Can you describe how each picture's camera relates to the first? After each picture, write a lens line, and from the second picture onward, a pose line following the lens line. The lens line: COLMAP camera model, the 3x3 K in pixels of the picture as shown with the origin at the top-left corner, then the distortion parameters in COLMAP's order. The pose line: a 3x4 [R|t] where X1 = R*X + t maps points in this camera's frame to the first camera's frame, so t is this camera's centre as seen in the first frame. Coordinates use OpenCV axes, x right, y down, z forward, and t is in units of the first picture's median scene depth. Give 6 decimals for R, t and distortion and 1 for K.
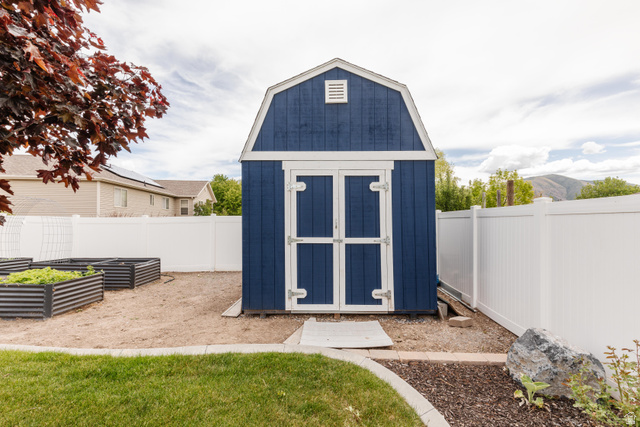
lens RADIAL K [[300.6, 0, 324.8], [0, 300.6, 214.7], [0, 0, 1]] dist [0.005791, -0.001290]
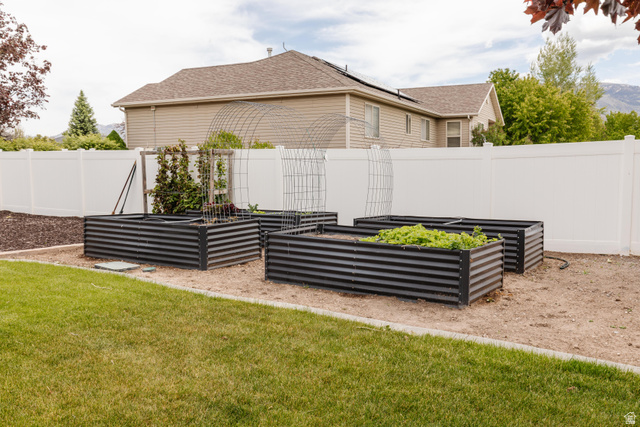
lens RADIAL K [[595.1, 0, 306.7], [0, 595.1, 211.5], [0, 0, 1]] dist [0.011257, 0.000000]
pose [[0.833207, 0.035960, -0.551791, -0.322221], [0.017494, 0.995670, 0.091303, 0.023738], [0.552685, -0.085727, 0.828969, -0.093517]]
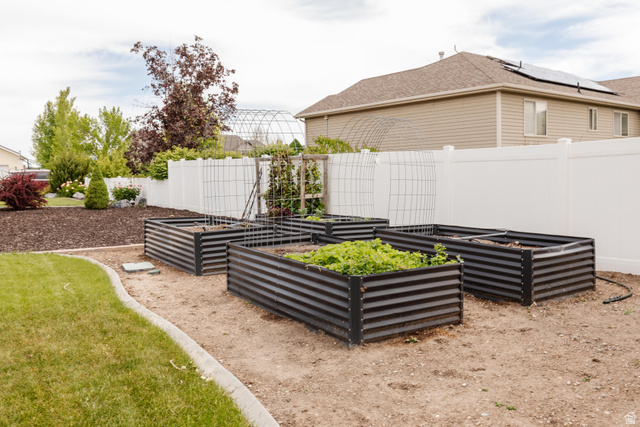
lens RADIAL K [[546.3, 0, 316.5], [0, 546.3, 199.3], [0, 0, 1]] dist [-0.003298, 0.011651]
pose [[0.539333, 0.028779, -0.841601, -0.133252], [0.040266, 0.997391, 0.059910, 0.032418], [0.841129, -0.066200, 0.536767, 0.299675]]
